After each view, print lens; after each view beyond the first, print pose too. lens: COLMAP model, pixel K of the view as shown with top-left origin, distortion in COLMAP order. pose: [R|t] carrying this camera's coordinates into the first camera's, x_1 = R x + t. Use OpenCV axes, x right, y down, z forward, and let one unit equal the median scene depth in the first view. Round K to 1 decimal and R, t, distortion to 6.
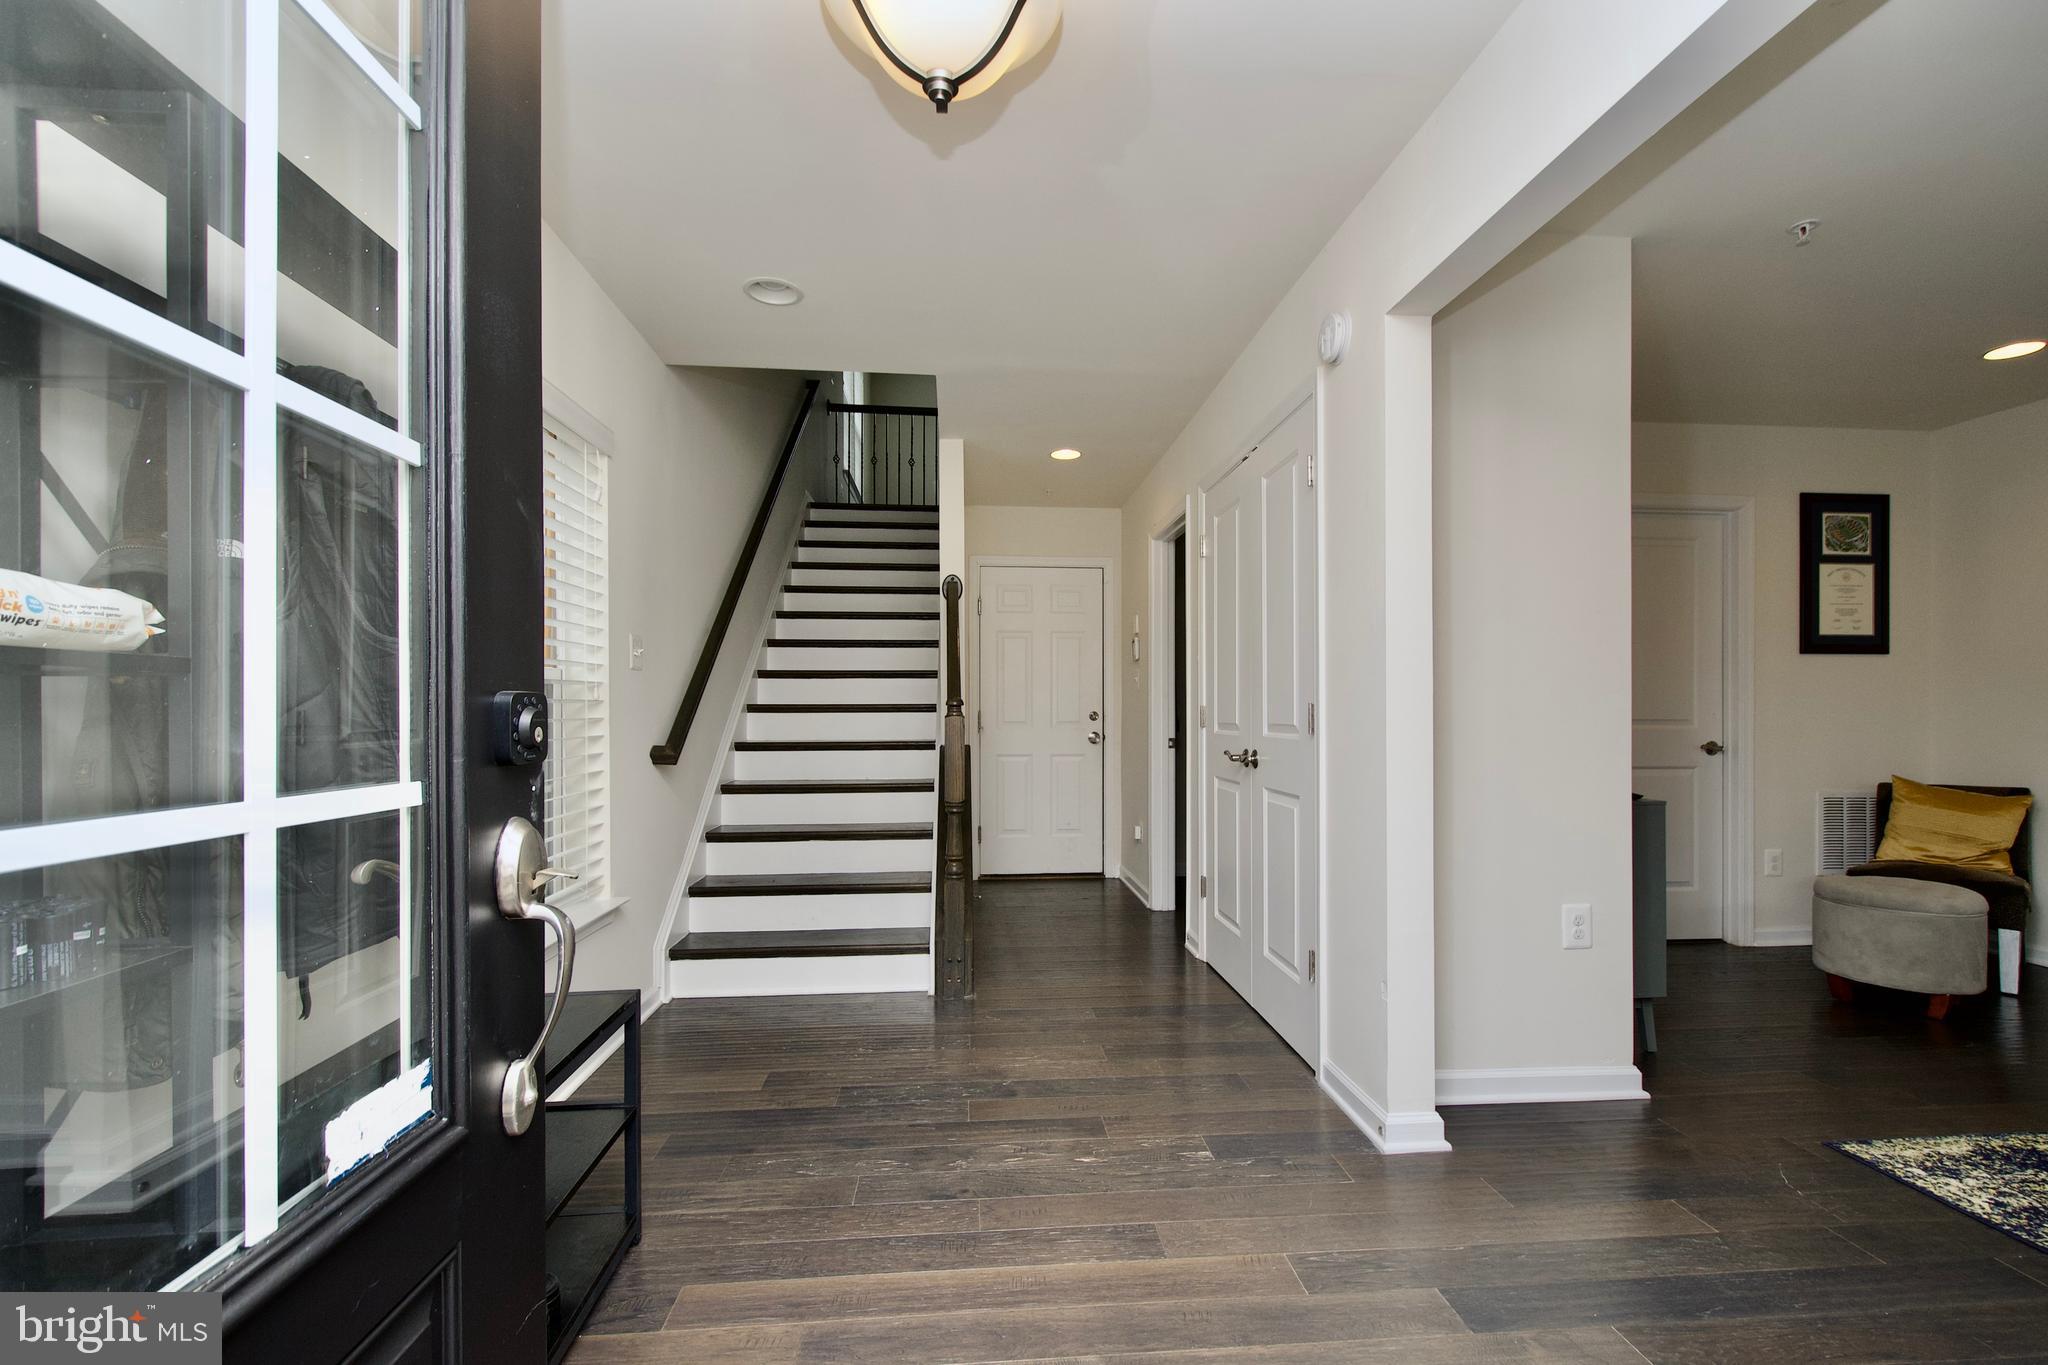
lens RADIAL K [[901.7, 0, 1038.0], [0, 901.7, 703.8], [0, 0, 1]] dist [-0.000521, -0.002650]
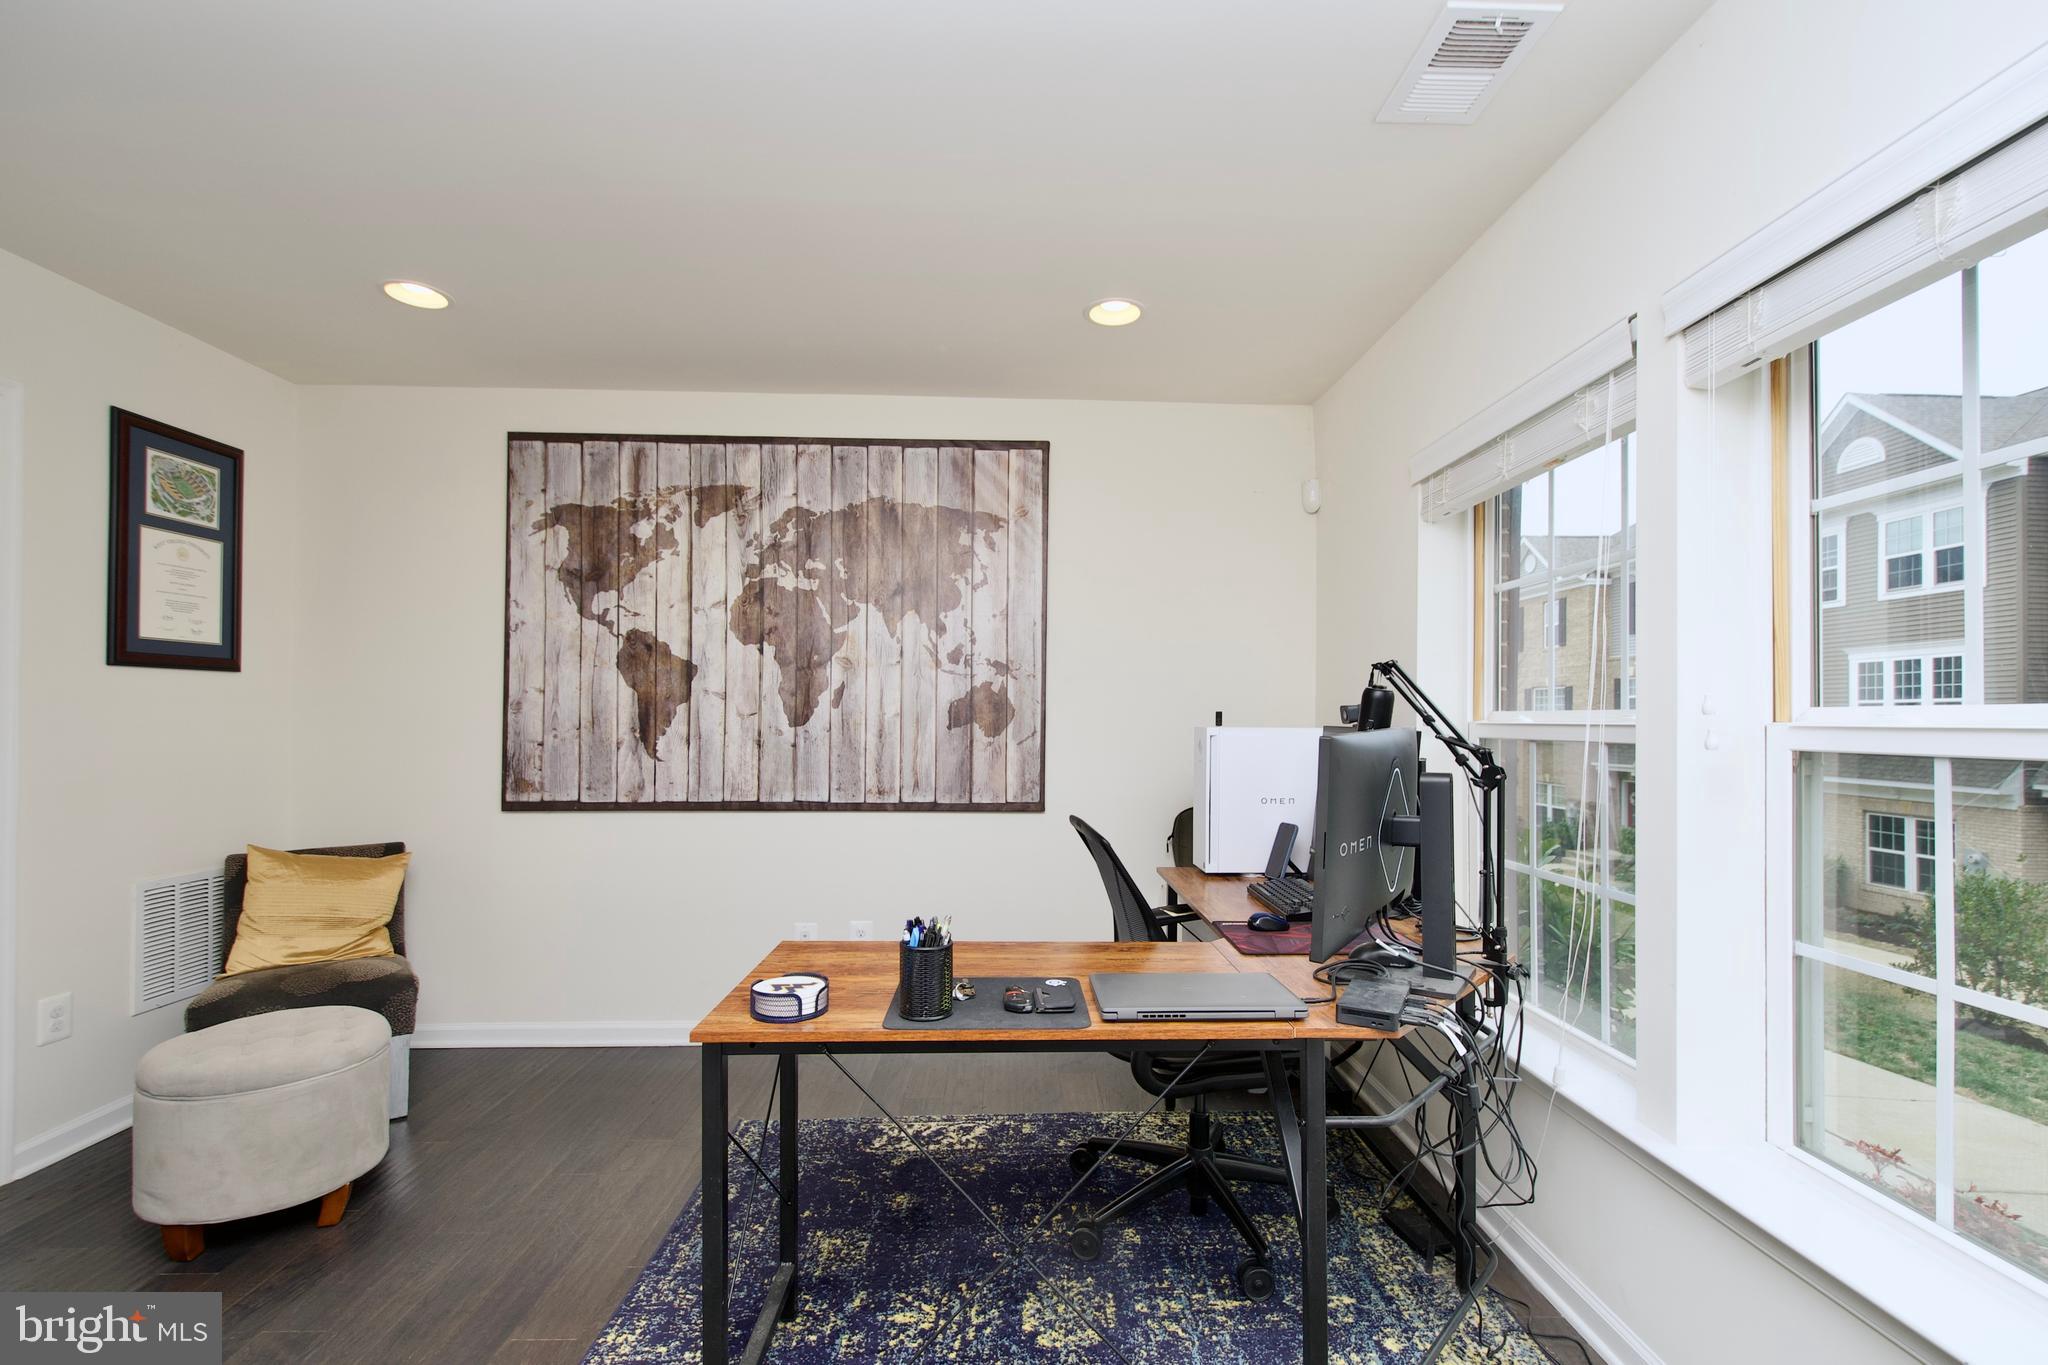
lens RADIAL K [[901.7, 0, 1032.6], [0, 901.7, 721.3], [0, 0, 1]] dist [-0.000521, -0.002650]
pose [[0.057384, -0.000279, 0.998352, 0.270883], [-0.010903, 0.999940, 0.000906, -0.024473], [-0.998293, -0.010937, 0.057377, 0.333451]]
